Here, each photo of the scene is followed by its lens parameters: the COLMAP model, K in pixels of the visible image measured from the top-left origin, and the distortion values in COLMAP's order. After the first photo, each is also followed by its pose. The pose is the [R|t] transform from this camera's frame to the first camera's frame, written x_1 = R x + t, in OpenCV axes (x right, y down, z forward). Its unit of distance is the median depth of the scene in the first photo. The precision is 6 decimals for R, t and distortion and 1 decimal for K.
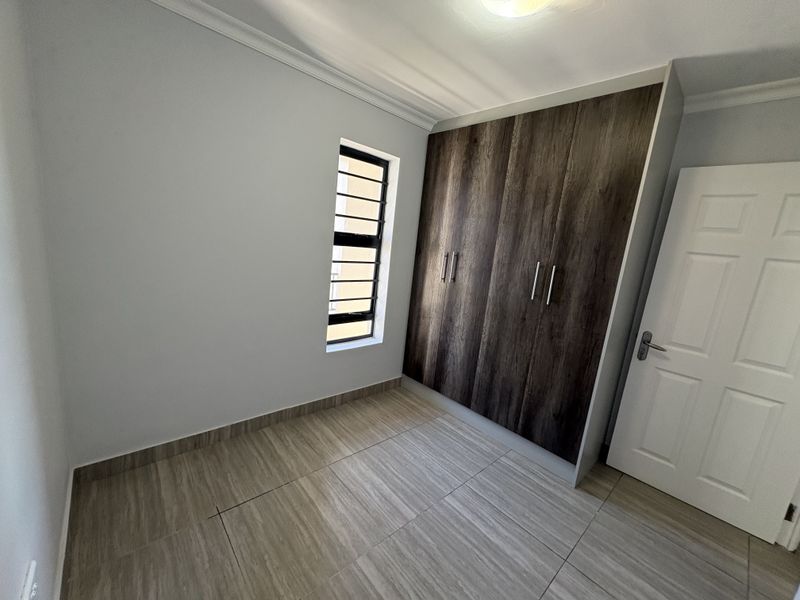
lens RADIAL K [[319.2, 0, 400.2], [0, 319.2, 298.9], [0, 0, 1]] dist [0.002513, 0.000103]
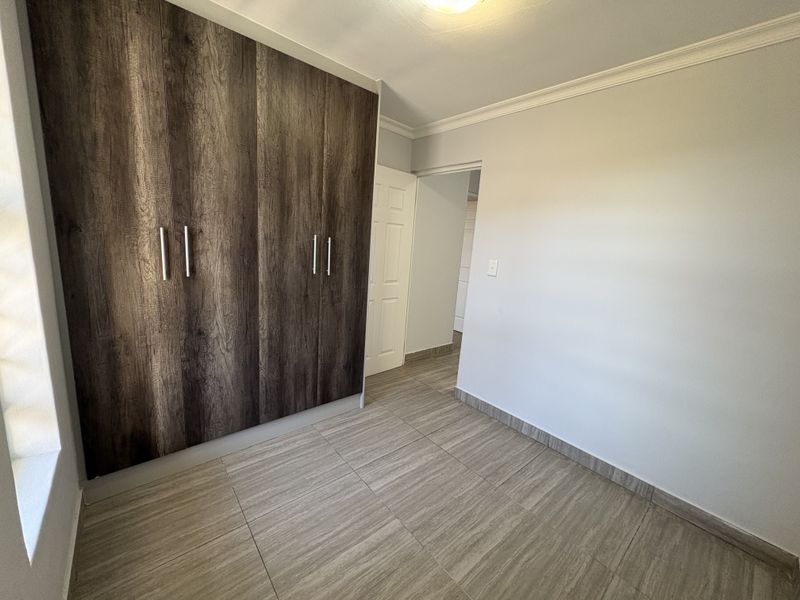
lens RADIAL K [[319.2, 0, 400.2], [0, 319.2, 298.9], [0, 0, 1]] dist [0.002513, 0.000103]
pose [[0.038409, -0.286833, 0.957210, -0.480726], [0.110012, 0.953308, 0.281249, -0.154268], [-0.993188, 0.094502, 0.068171, 0.611994]]
